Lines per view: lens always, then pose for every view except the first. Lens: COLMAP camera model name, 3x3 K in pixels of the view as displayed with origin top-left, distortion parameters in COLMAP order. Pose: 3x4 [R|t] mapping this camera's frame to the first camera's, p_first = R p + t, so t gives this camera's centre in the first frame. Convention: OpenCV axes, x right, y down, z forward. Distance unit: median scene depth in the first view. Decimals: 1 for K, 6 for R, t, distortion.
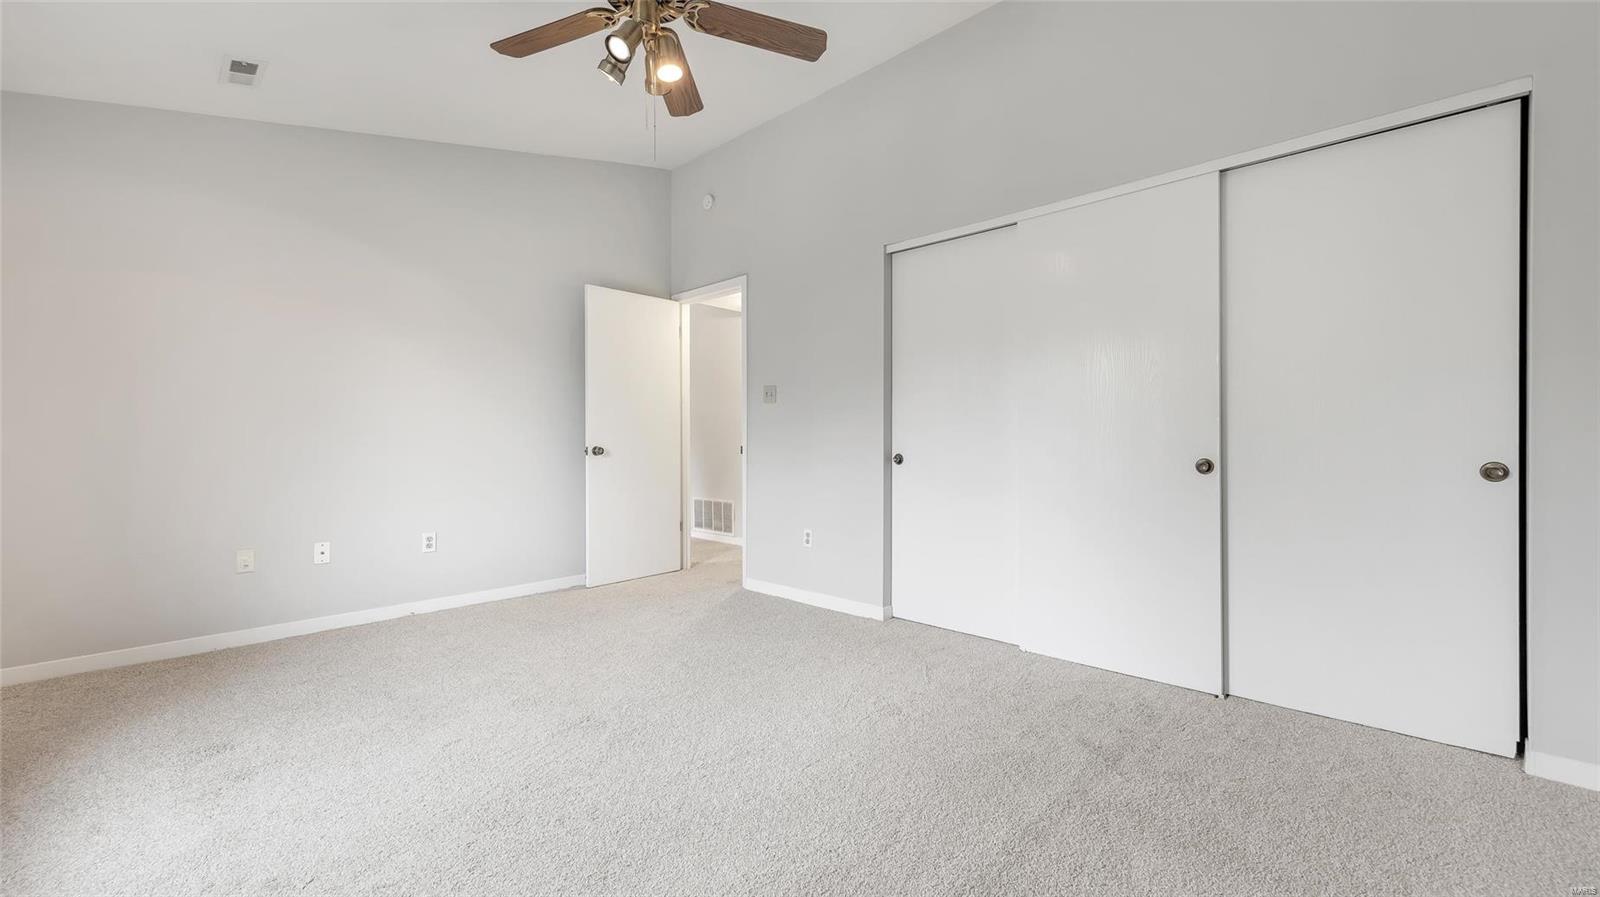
lens RADIAL K [[628.3, 0, 797.4], [0, 628.3, 440.2], [0, 0, 1]] dist [0.001881, 0.000071]
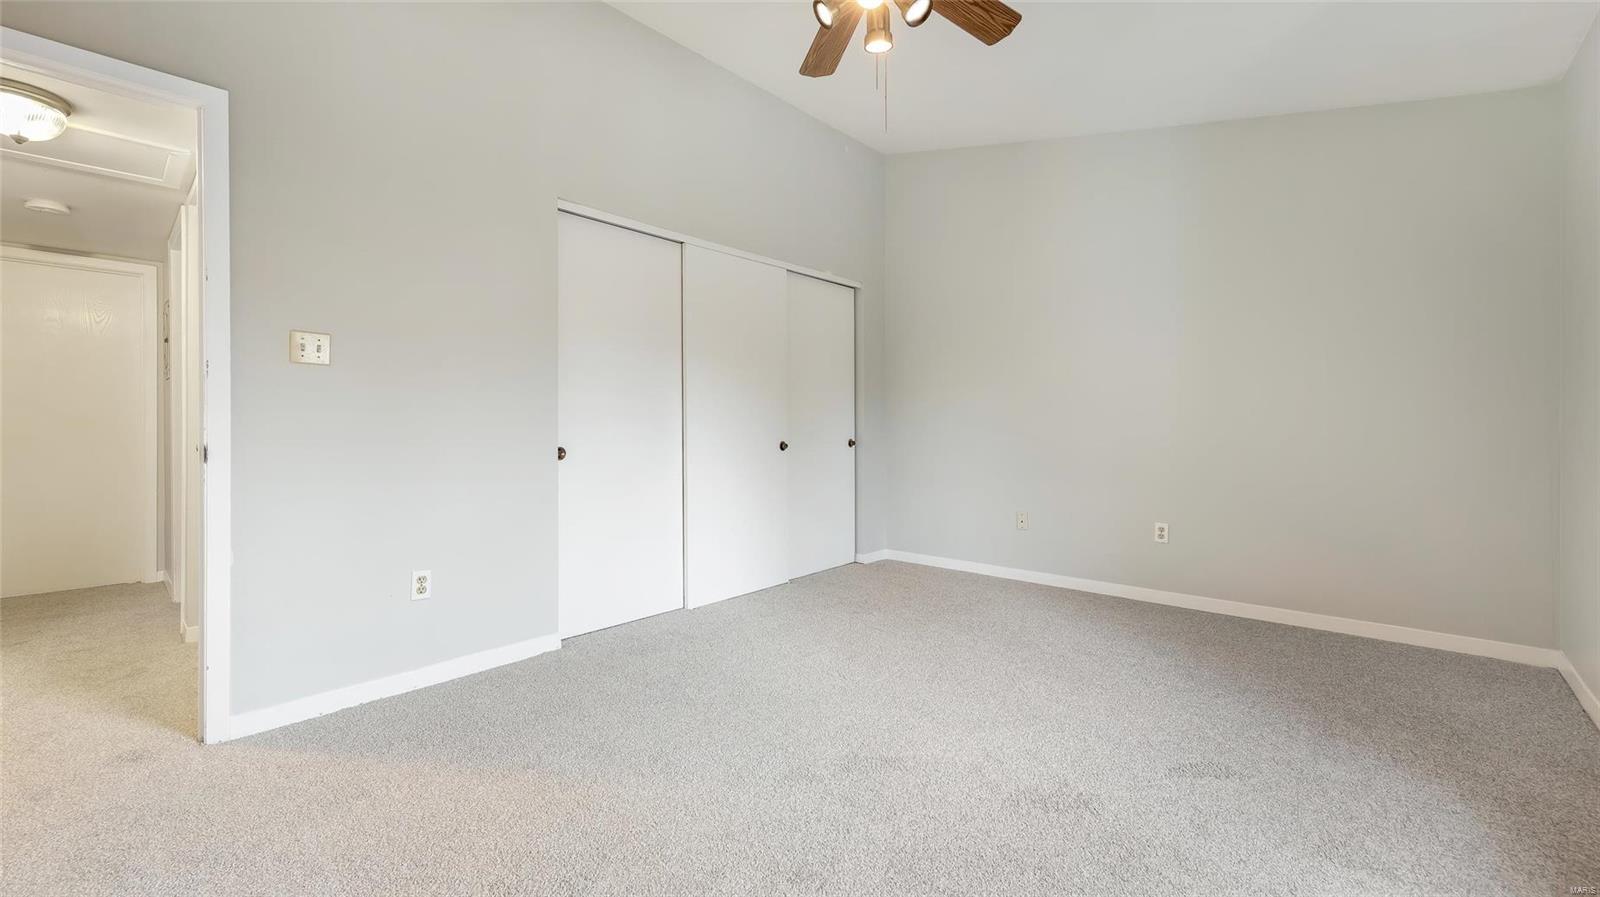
lens RADIAL K [[628.3, 0, 797.4], [0, 628.3, 440.2], [0, 0, 1]] dist [0.001881, 0.000071]
pose [[-0.017183, -0.005672, 0.999836, -0.695259], [0.020079, 0.999780, 0.006017, 0.013967], [-0.999651, 0.020179, -0.017066, 0.692770]]
